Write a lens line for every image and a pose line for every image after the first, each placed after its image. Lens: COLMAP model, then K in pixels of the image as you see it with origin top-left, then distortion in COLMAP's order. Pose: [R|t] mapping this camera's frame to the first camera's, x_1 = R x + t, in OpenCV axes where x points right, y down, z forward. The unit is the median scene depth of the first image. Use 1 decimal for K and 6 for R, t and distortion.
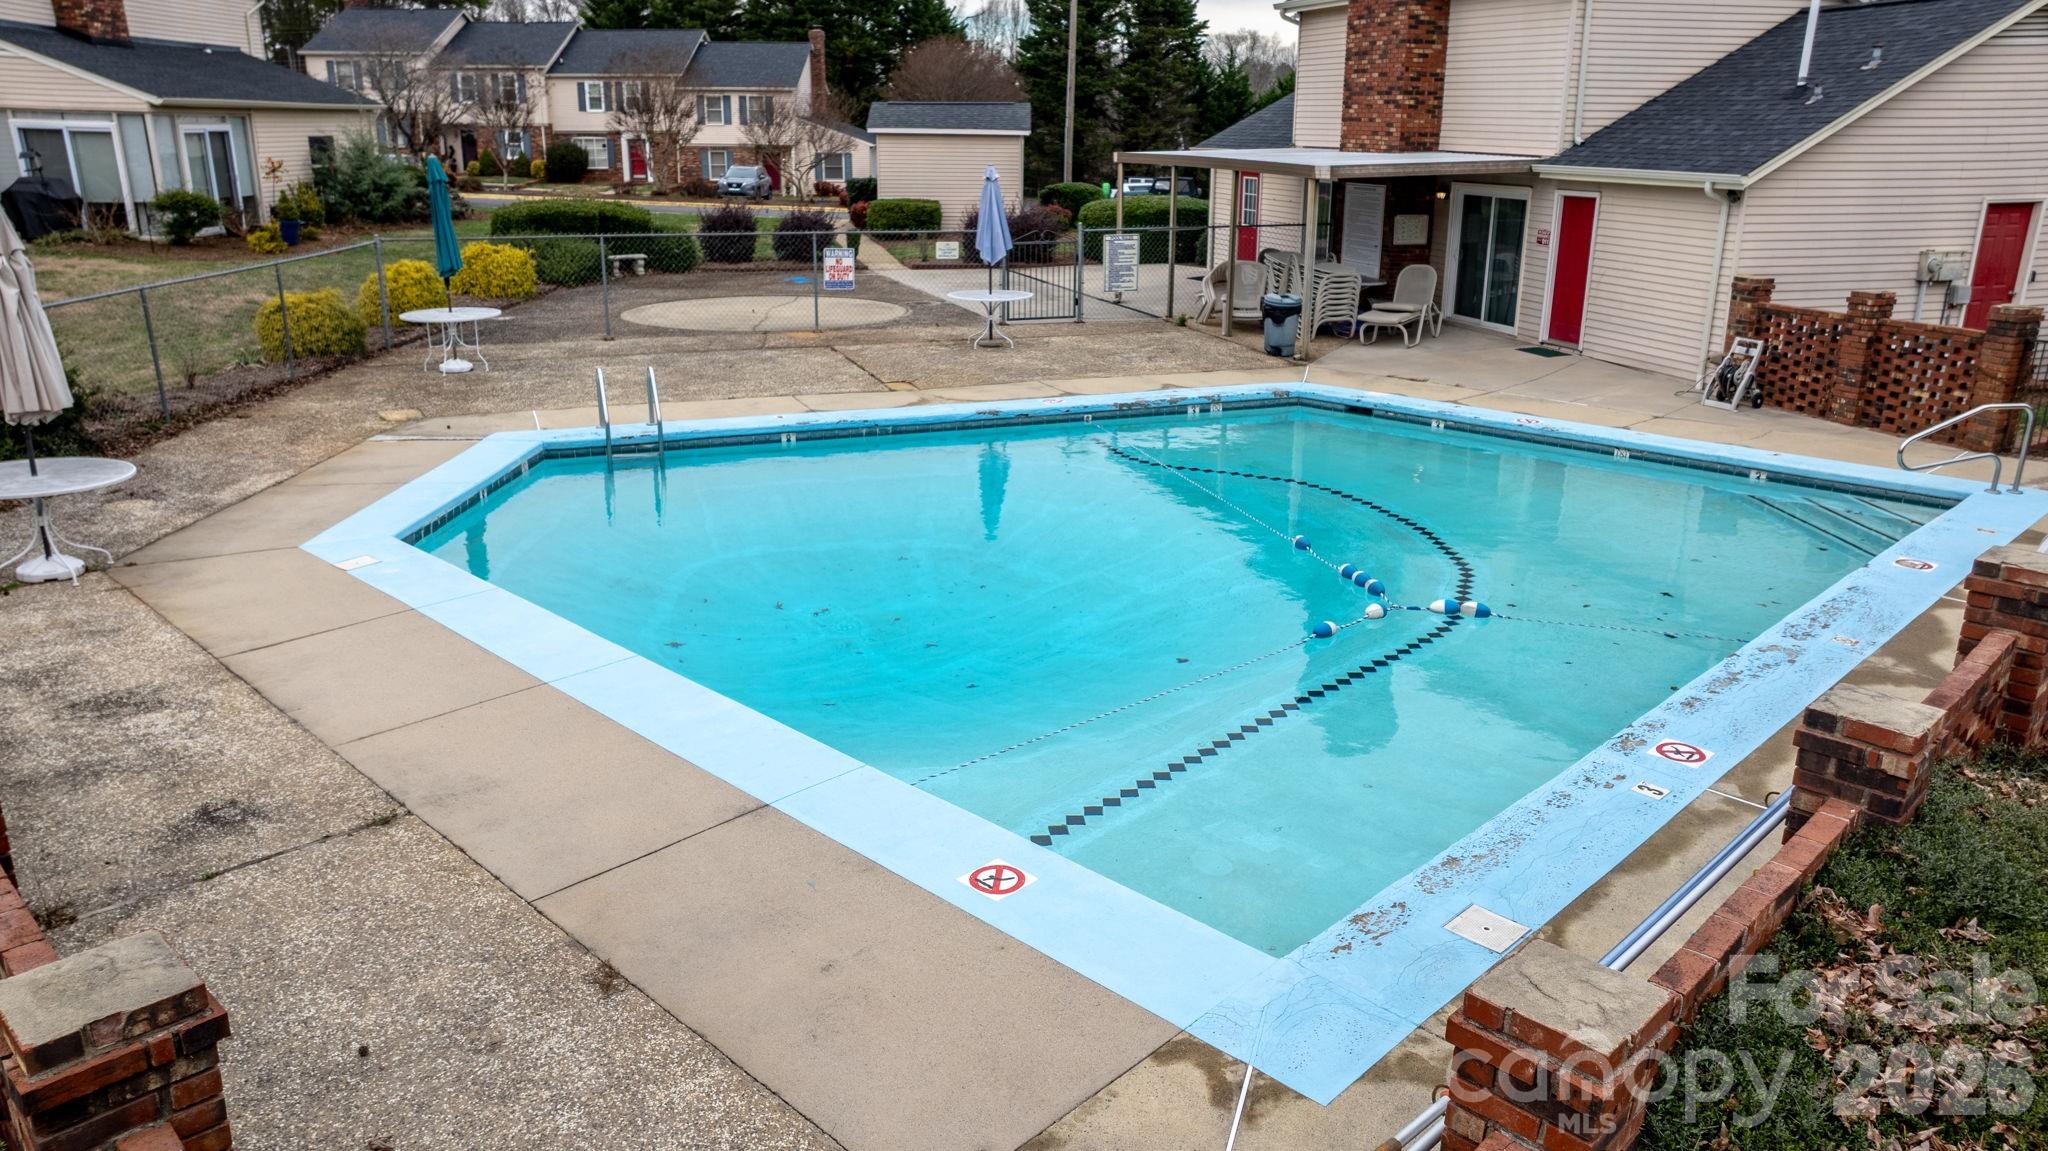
lens RADIAL K [[1455.8, 0, 1024.0], [0, 1455.8, 575.5], [0, 0, 1]] dist [0.002427, 0.001809]
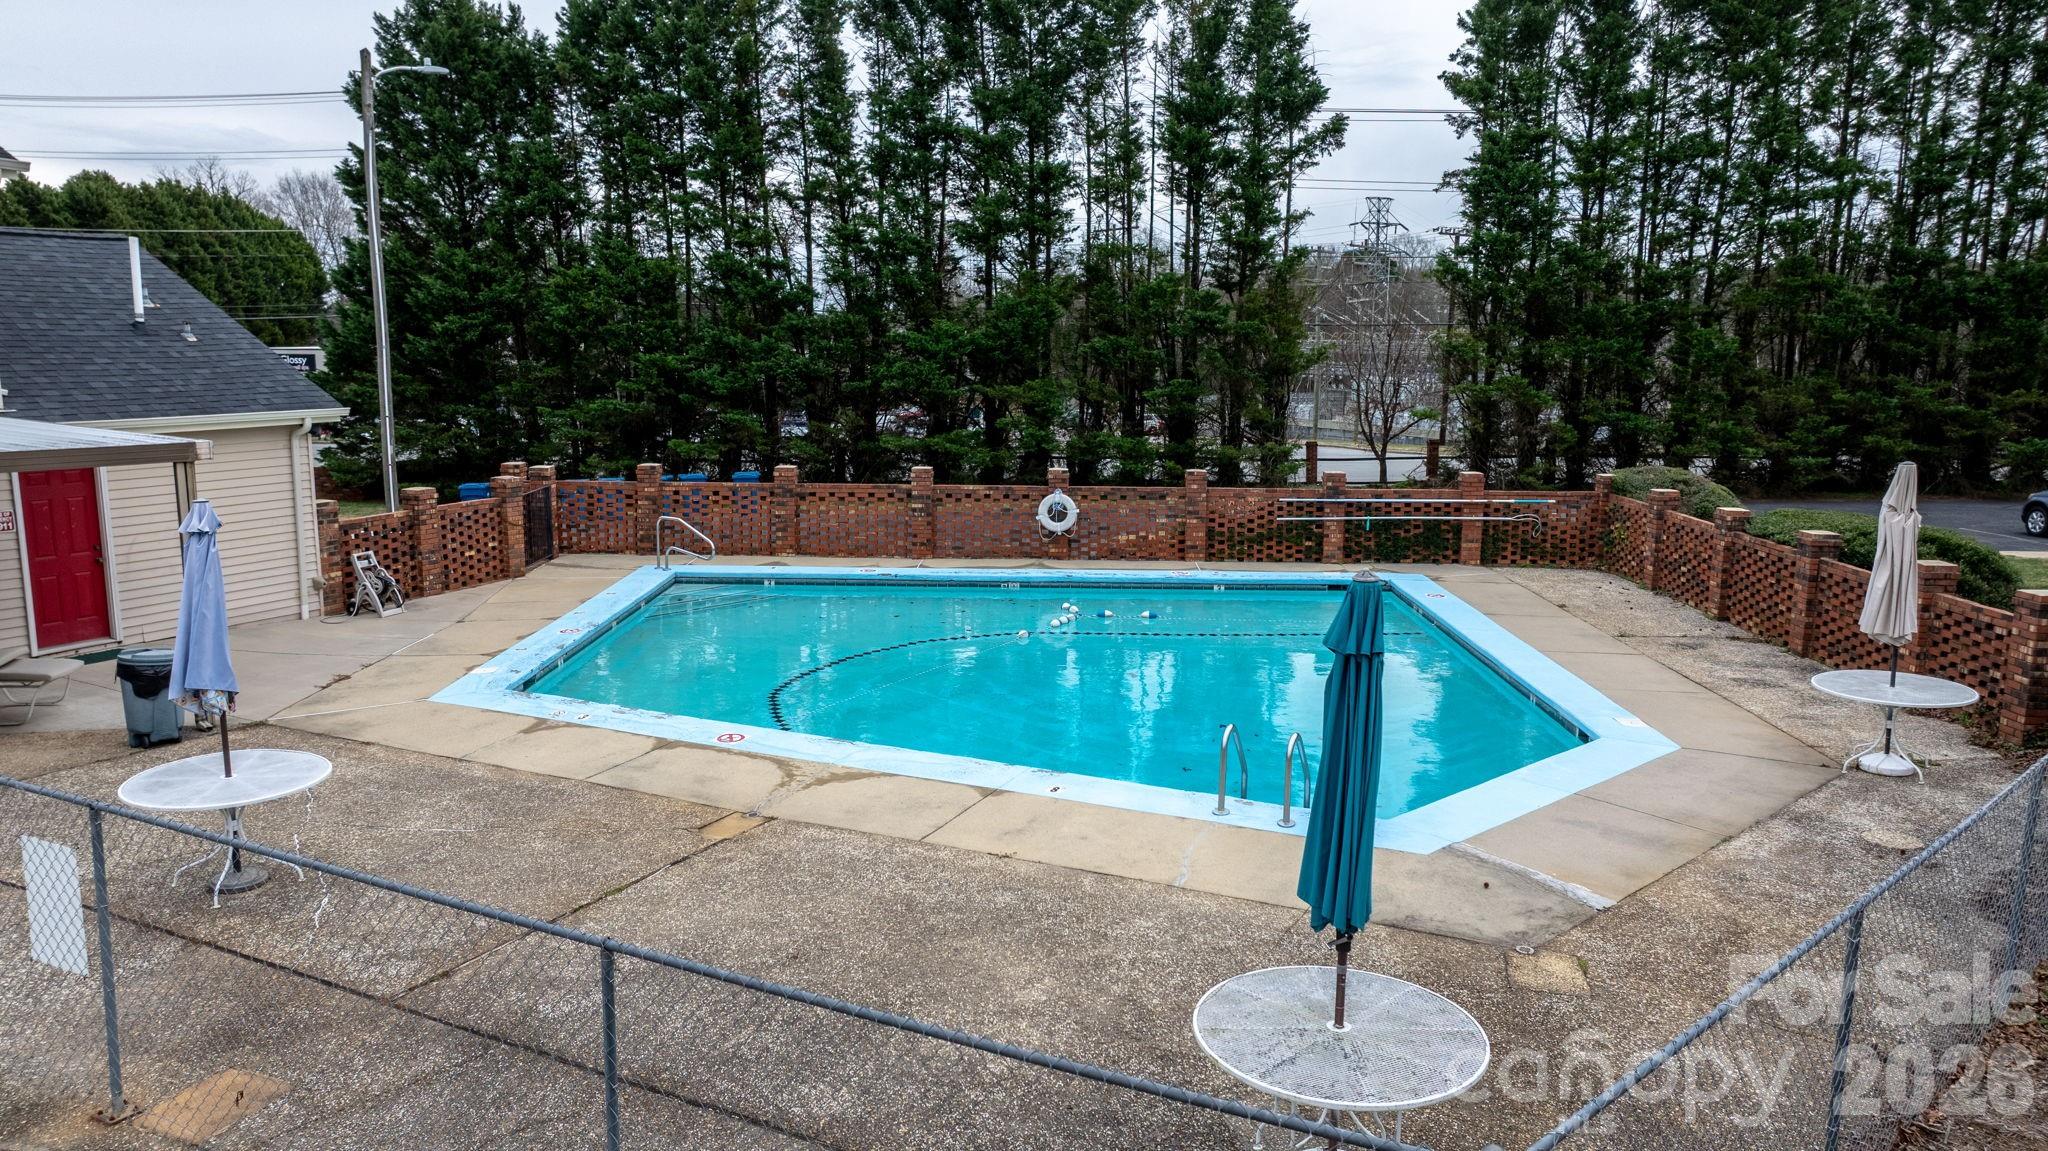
lens RADIAL K [[1455.8, 0, 1024.0], [0, 1455.8, 575.5], [0, 0, 1]] dist [0.002427, 0.001809]
pose [[-0.696194, -0.135647, 0.704921, -0.929006], [0.202015, 0.905277, 0.373716, -0.685464], [-0.688842, 0.402583, -0.602846, 1.999899]]
